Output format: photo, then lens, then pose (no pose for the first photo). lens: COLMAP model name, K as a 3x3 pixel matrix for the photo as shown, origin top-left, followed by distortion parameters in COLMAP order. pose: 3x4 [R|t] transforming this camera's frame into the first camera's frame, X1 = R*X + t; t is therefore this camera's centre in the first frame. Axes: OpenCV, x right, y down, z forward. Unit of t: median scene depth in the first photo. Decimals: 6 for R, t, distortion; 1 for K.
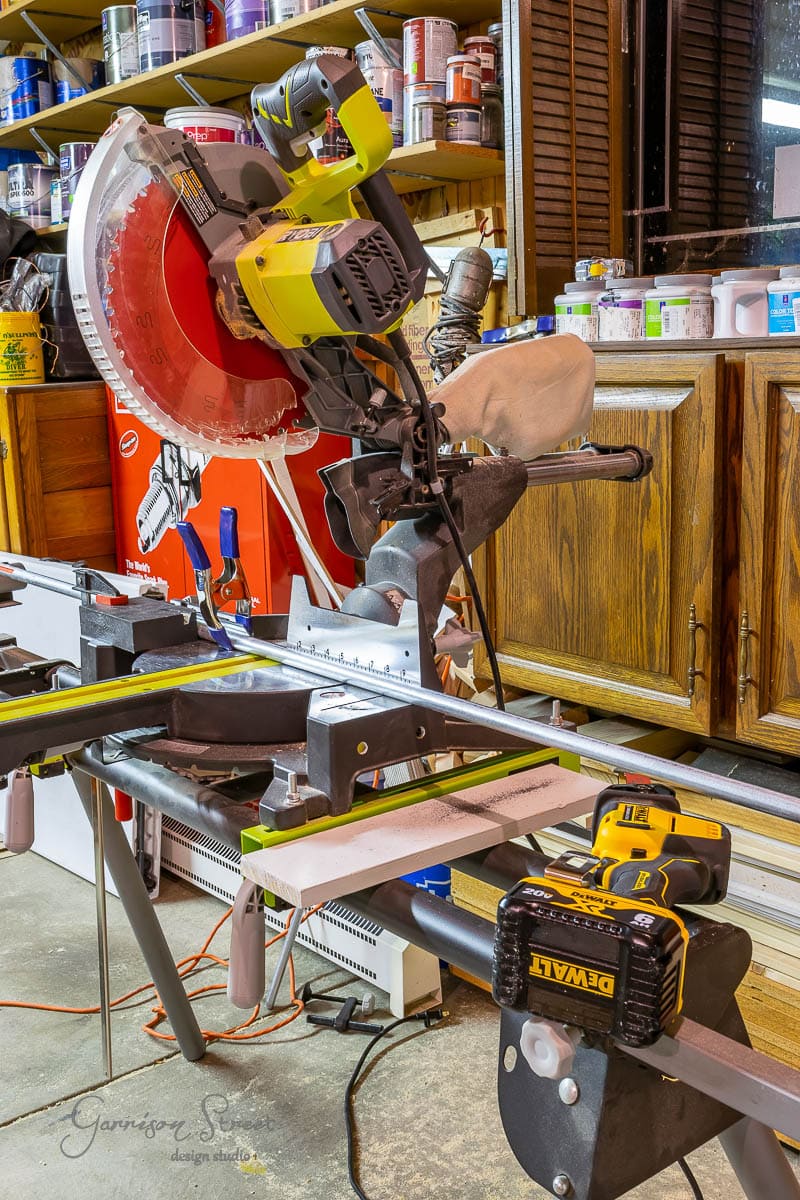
lens RADIAL K [[1336.2, 0, 441.4], [0, 1336.2, 601.5], [0, 0, 1]] dist [-0.066138, 0.003418]
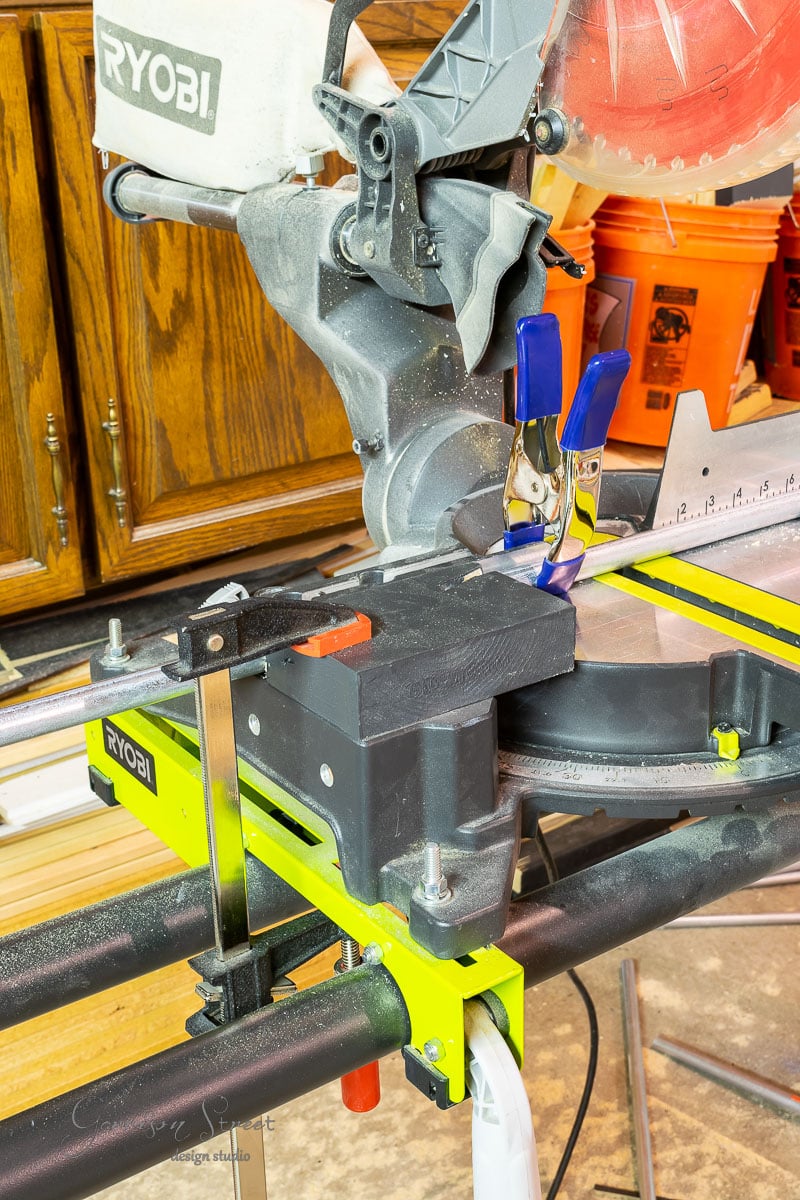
lens RADIAL K [[1515.9, 0, 400.0], [0, 1515.9, 600.0], [0, 0, 1]] dist [-0.002851, 0.003774]
pose [[0.083640, -0.349685, 0.933126, -0.548825], [0.203211, 0.922715, 0.327569, -0.126921], [-0.975556, 0.162223, 0.148236, 0.752780]]
